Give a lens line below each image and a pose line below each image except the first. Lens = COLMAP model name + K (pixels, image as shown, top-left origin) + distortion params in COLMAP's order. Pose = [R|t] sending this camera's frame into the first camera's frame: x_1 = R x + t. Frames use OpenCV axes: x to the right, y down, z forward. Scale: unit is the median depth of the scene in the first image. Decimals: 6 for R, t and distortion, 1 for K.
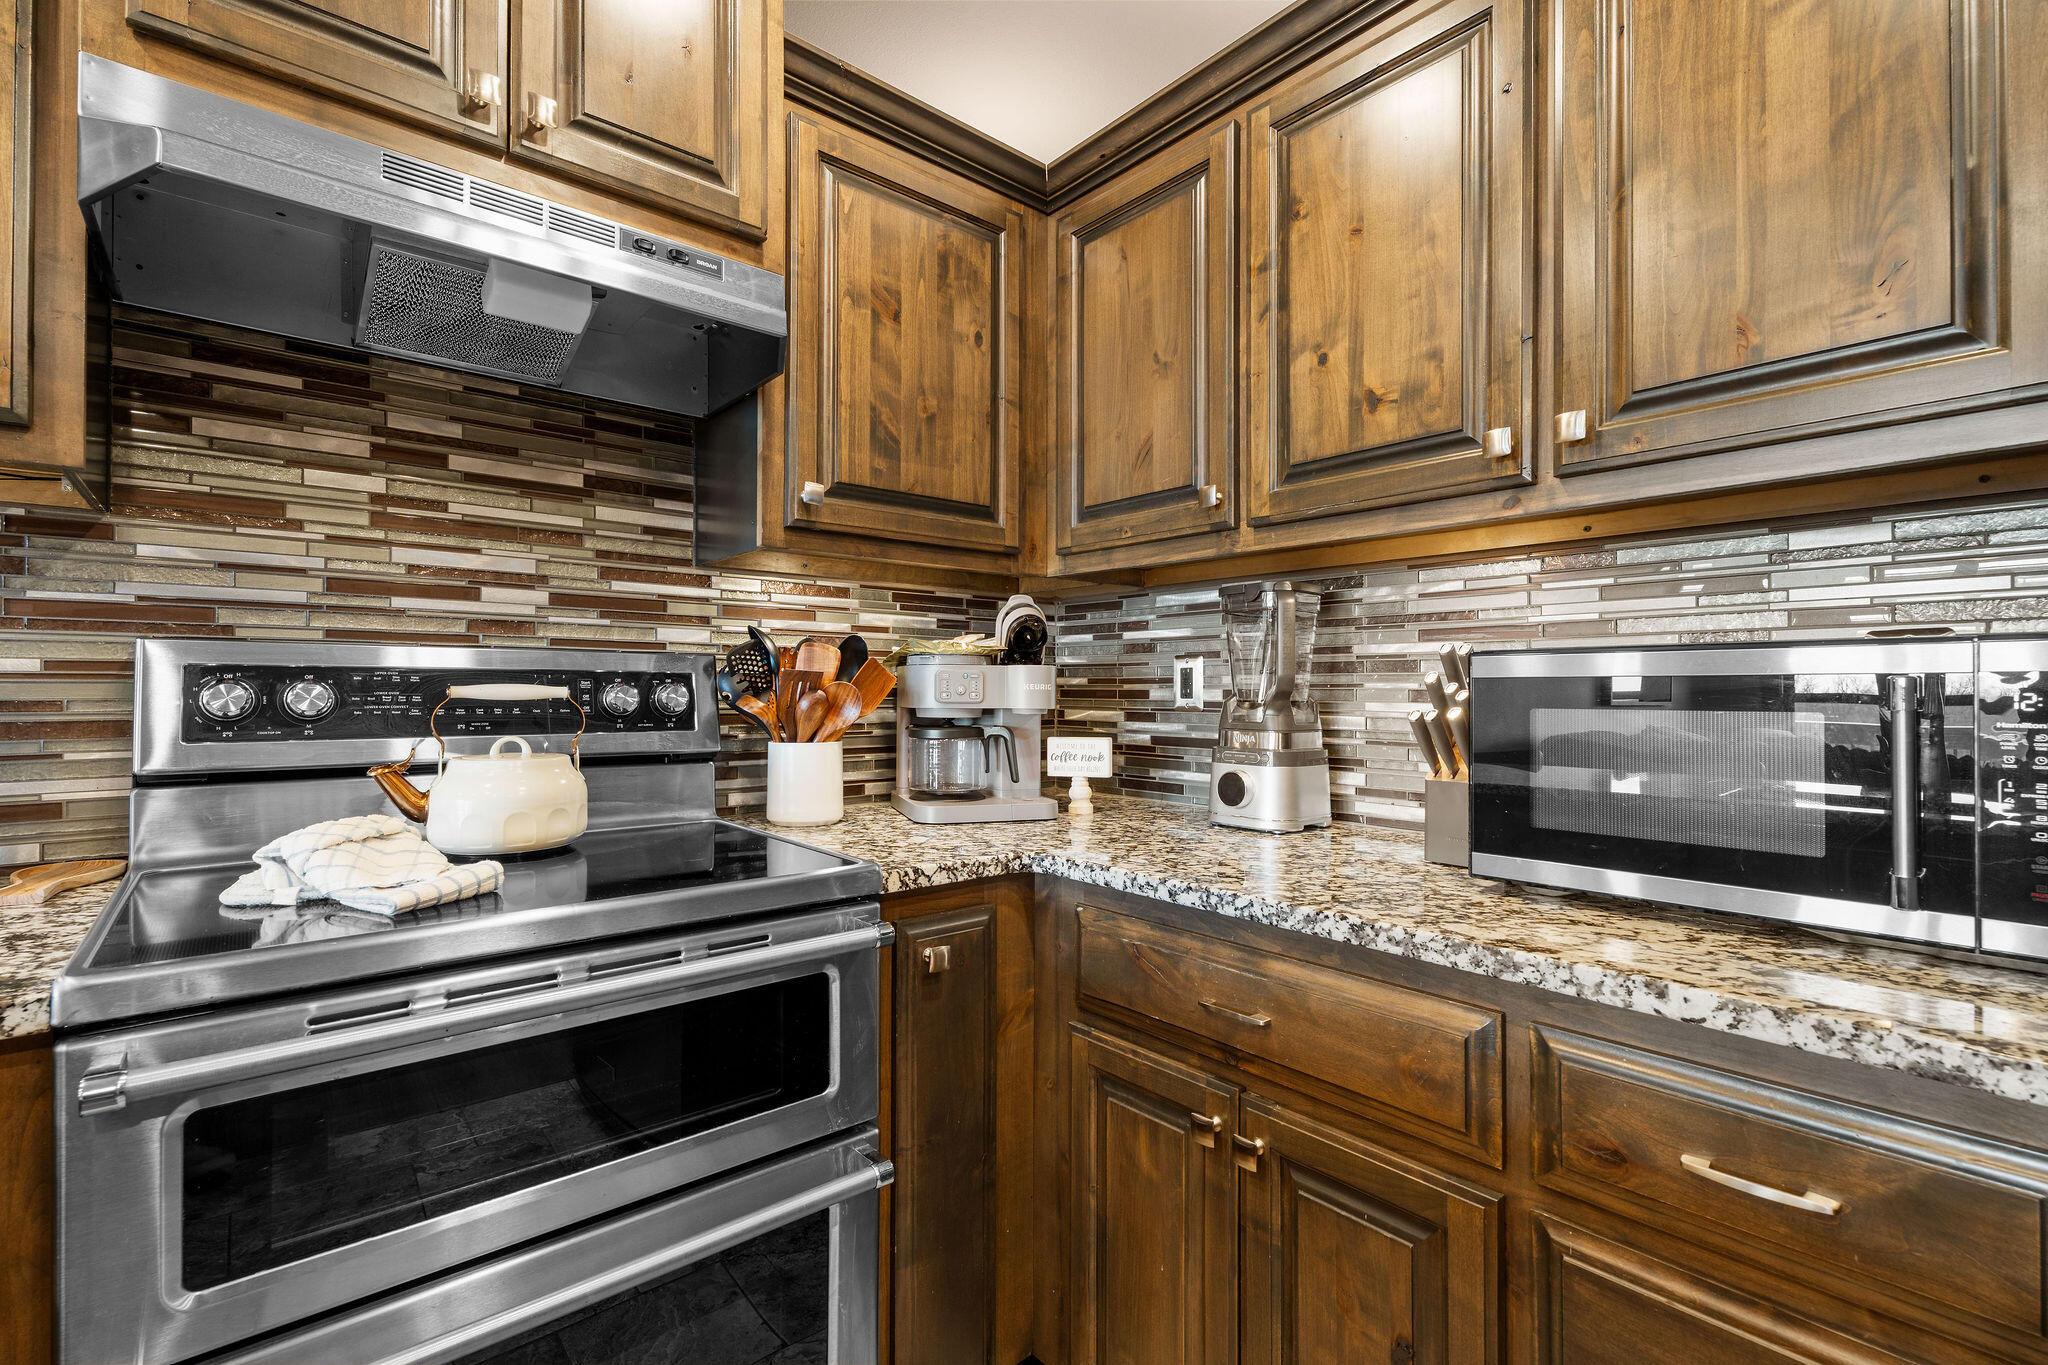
lens RADIAL K [[905.6, 0, 1021.2], [0, 905.6, 682.3], [0, 0, 1]] dist [0.000158, 0.001772]
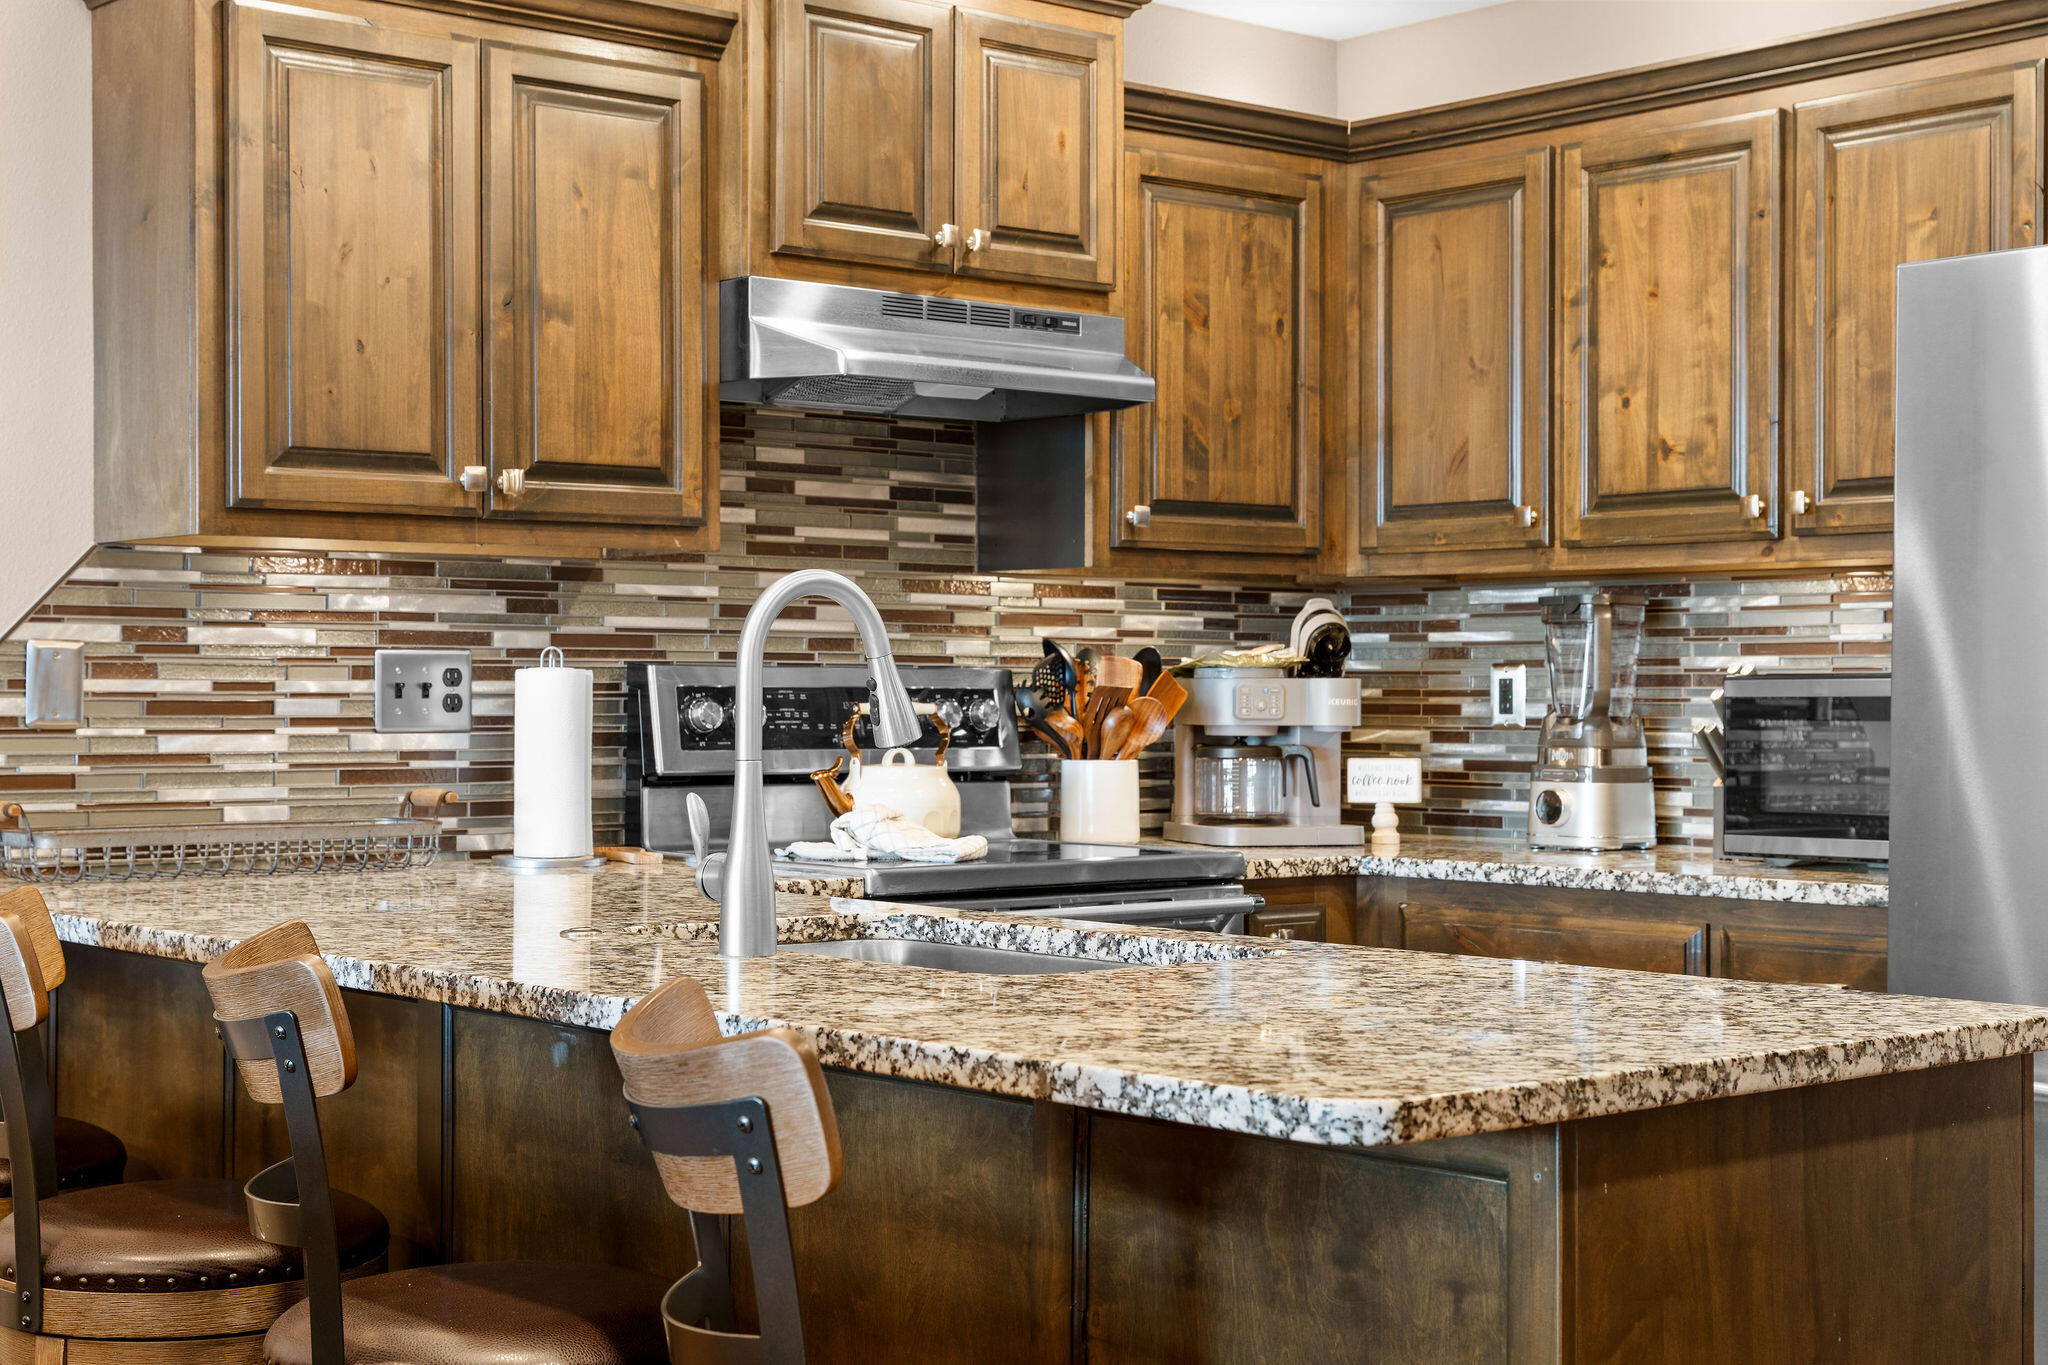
lens RADIAL K [[2982.4, 0, 1024.0], [0, 2982.4, 682.5], [0, 0, 1]] dist [0.030148, -0.026378]
pose [[0.999973, -0.000688, 0.007379, -0.361238], [0.000651, 0.999987, 0.005078, -0.033251], [-0.007382, -0.005073, 0.999960, -2.237595]]
